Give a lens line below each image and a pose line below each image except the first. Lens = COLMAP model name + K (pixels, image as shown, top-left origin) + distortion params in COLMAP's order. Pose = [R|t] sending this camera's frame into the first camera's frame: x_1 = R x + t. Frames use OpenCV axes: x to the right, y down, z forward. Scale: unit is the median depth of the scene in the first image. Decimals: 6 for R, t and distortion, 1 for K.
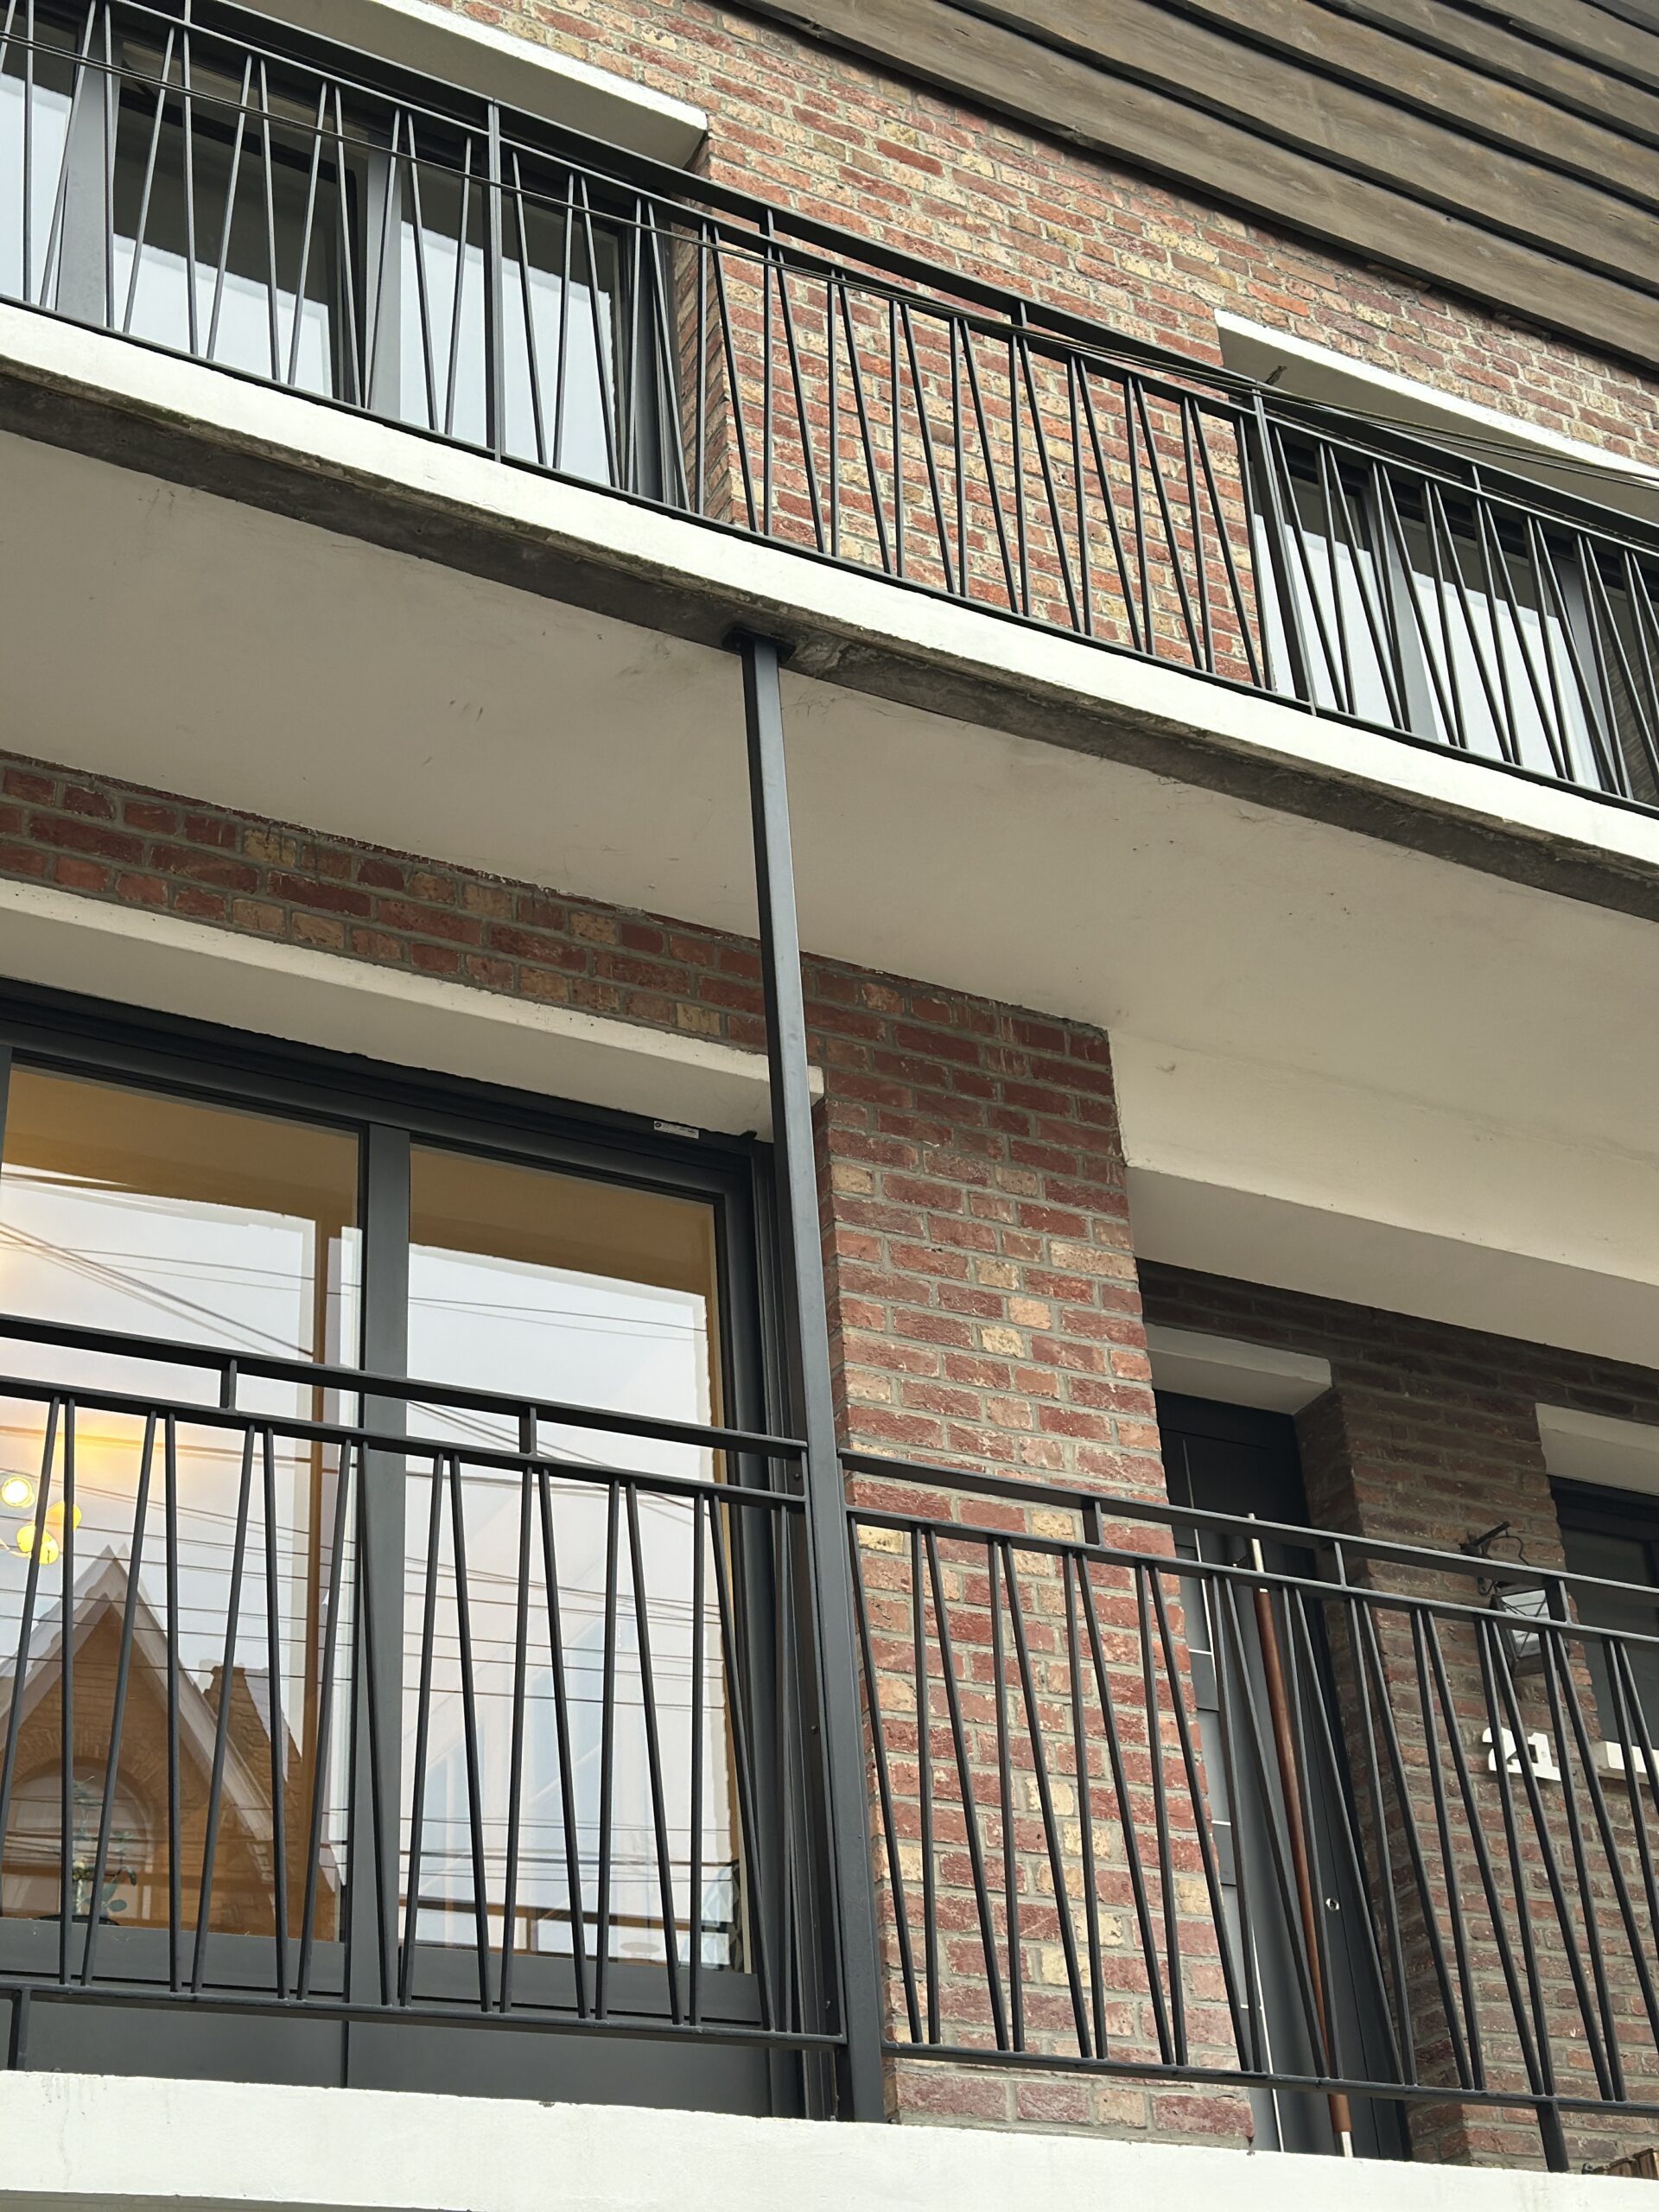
lens RADIAL K [[3200.3, 0, 794.8], [0, 3200.3, 1098.7], [0, 0, 1]] dist [0.130398, 0.000000]
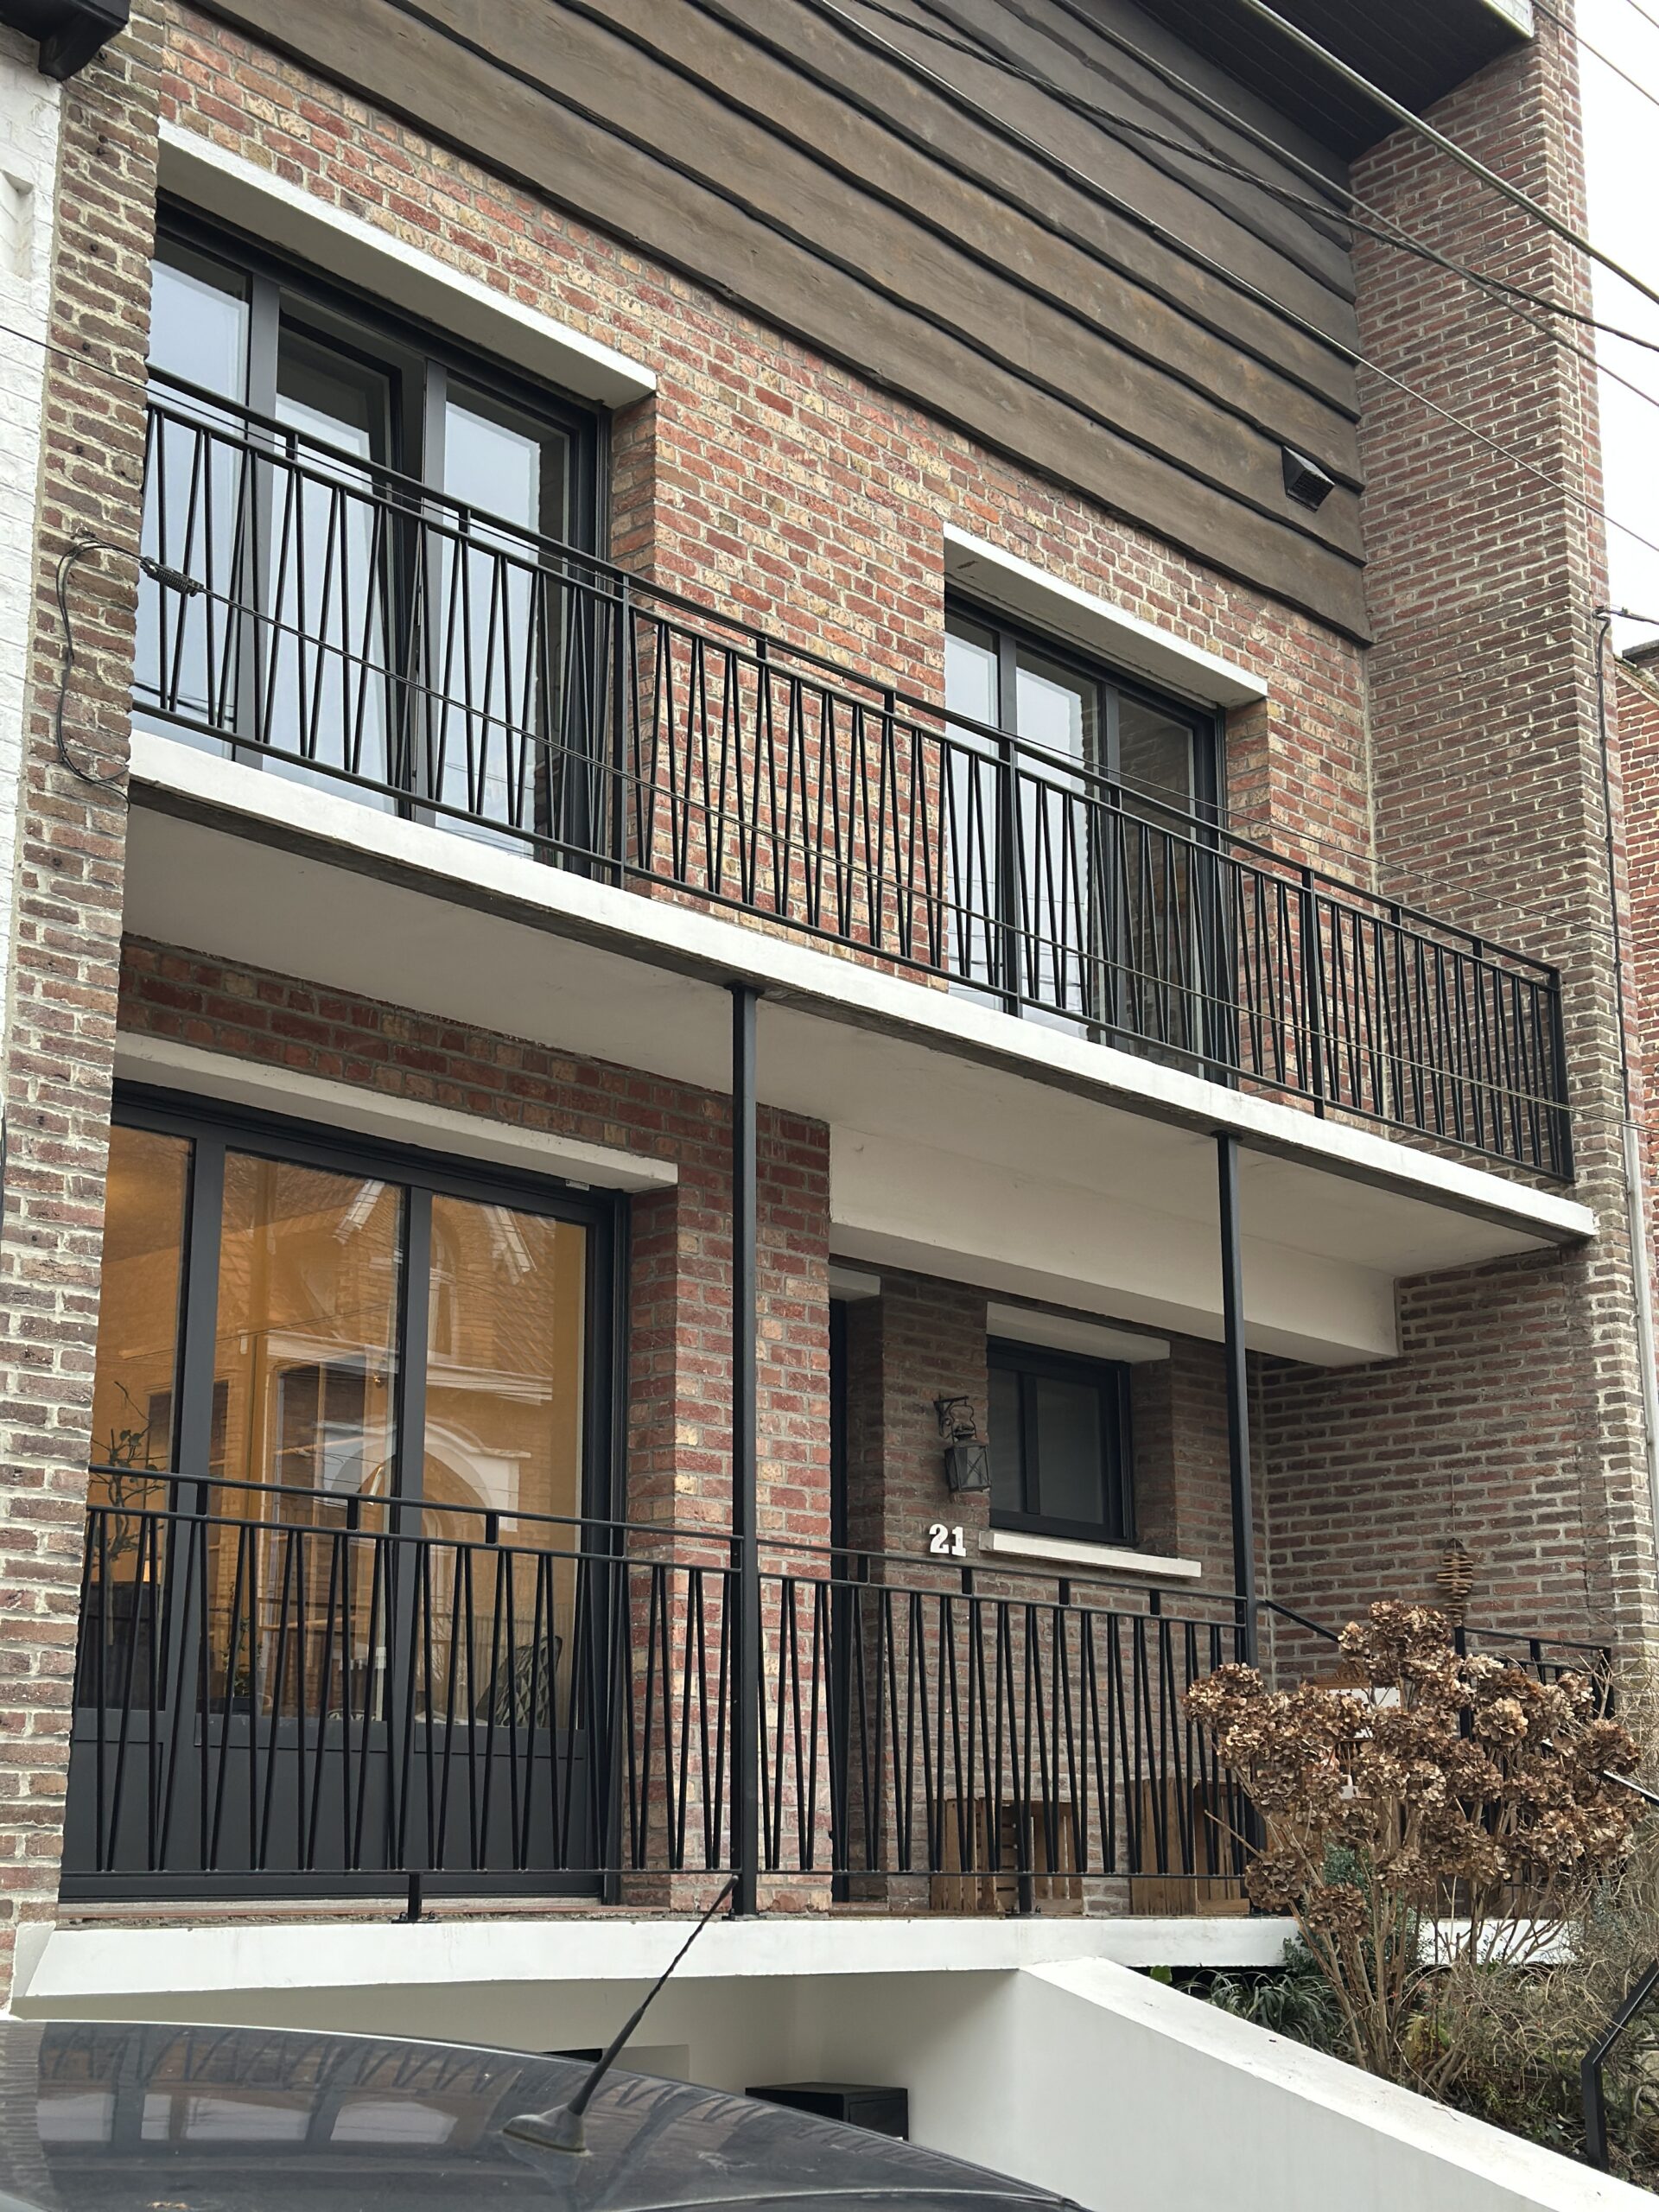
lens RADIAL K [[3200.3, 0, 837.9], [0, 3200.3, 1156.5], [0, 0, 1]] dist [0.130398, 0.000000]
pose [[0.939771, 0.136294, 0.313457, -0.389831], [-0.220431, 0.942543, 0.251044, -0.403463], [-0.261231, -0.305019, 0.915817, -0.437986]]
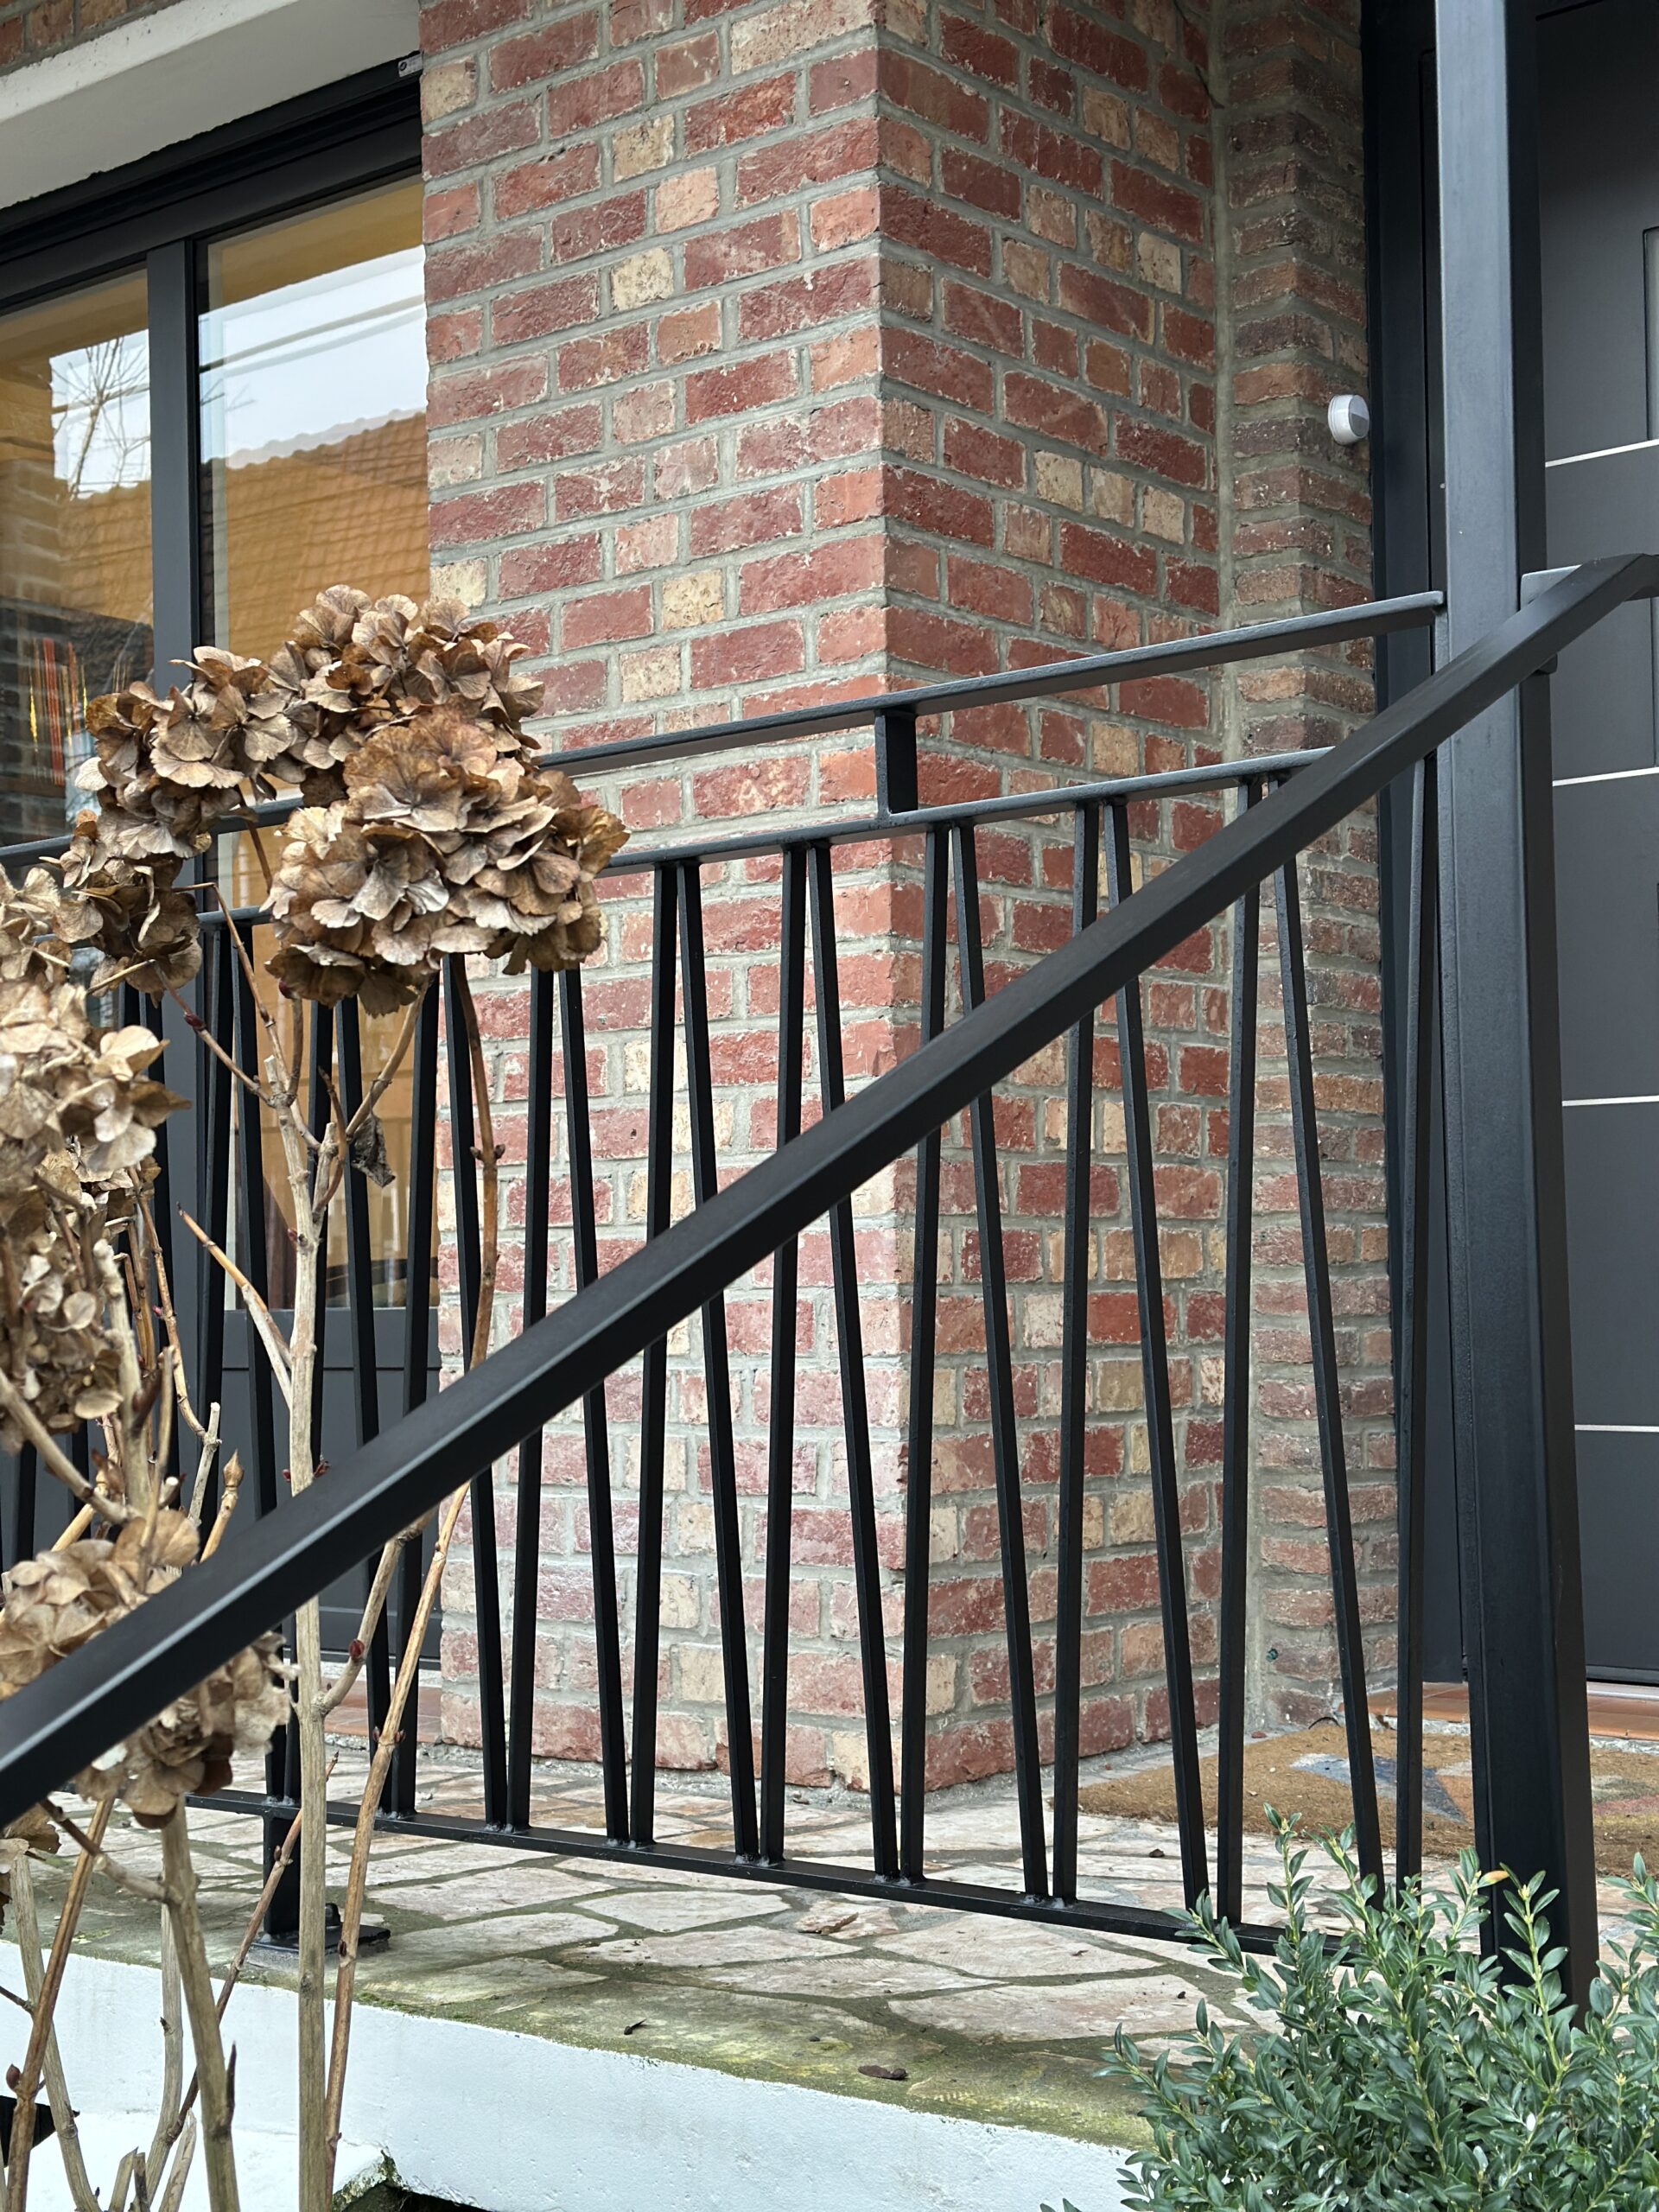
lens RADIAL K [[3200.3, 0, 830.5], [0, 3200.3, 1113.9], [0, 0, 1]] dist [0.130398, 0.000000]
pose [[0.385563, -0.001515, -0.922680, 0.583129], [0.478992, 0.855022, 0.198754, 0.097984], [0.788611, -0.518589, 0.330390, 0.696627]]
